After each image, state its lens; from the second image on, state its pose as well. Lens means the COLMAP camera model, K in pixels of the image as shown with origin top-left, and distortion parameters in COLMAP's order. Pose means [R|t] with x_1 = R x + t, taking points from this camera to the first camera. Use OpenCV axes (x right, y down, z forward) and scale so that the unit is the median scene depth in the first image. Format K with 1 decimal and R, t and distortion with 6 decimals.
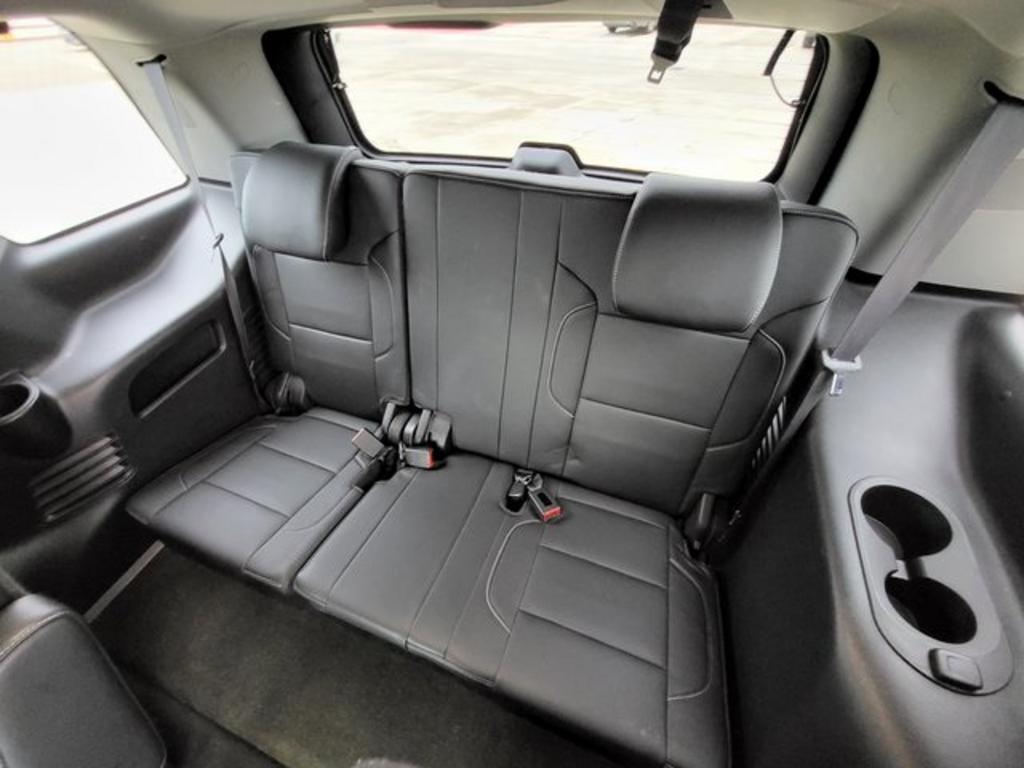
lens RADIAL K [[400.3, 0, 503.3], [0, 400.3, 388.0], [0, 0, 1]] dist [-0.001731, -0.000406]
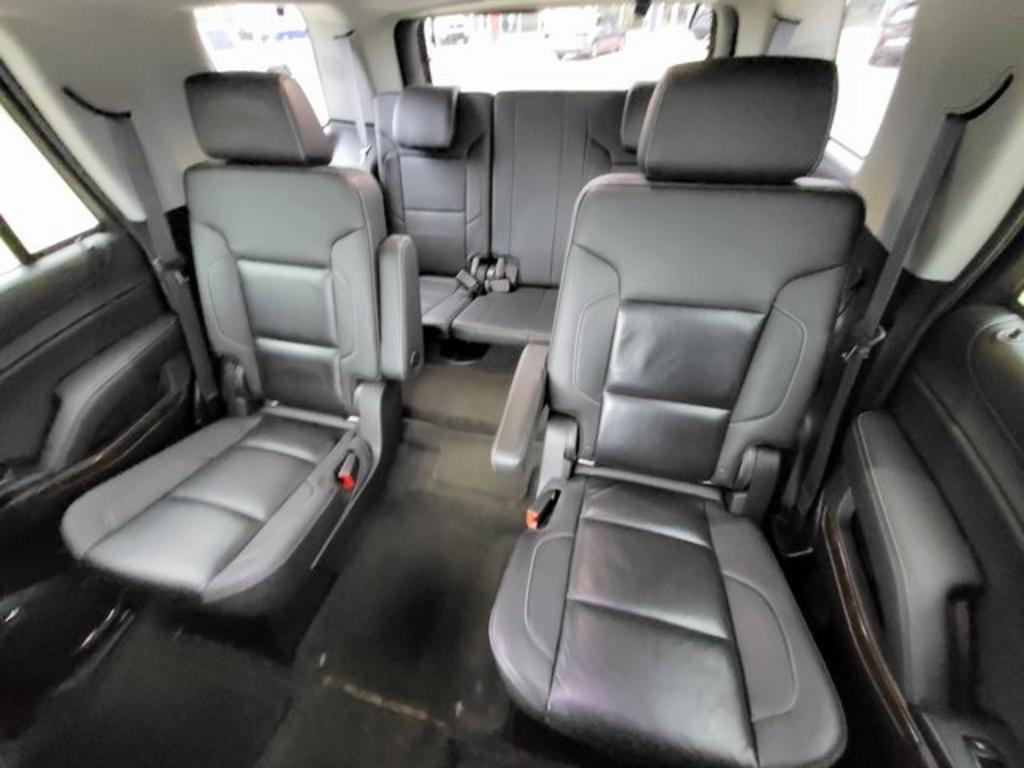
lens RADIAL K [[411.8, 0, 503.1], [0, 411.8, 383.6], [0, 0, 1]] dist [0.024915, 0.000012]
pose [[0.996047, -0.070920, 0.053477, -0.318025], [0.073841, 0.995764, -0.054782, 0.657154], [-0.049365, 0.058514, 0.997065, -0.599001]]
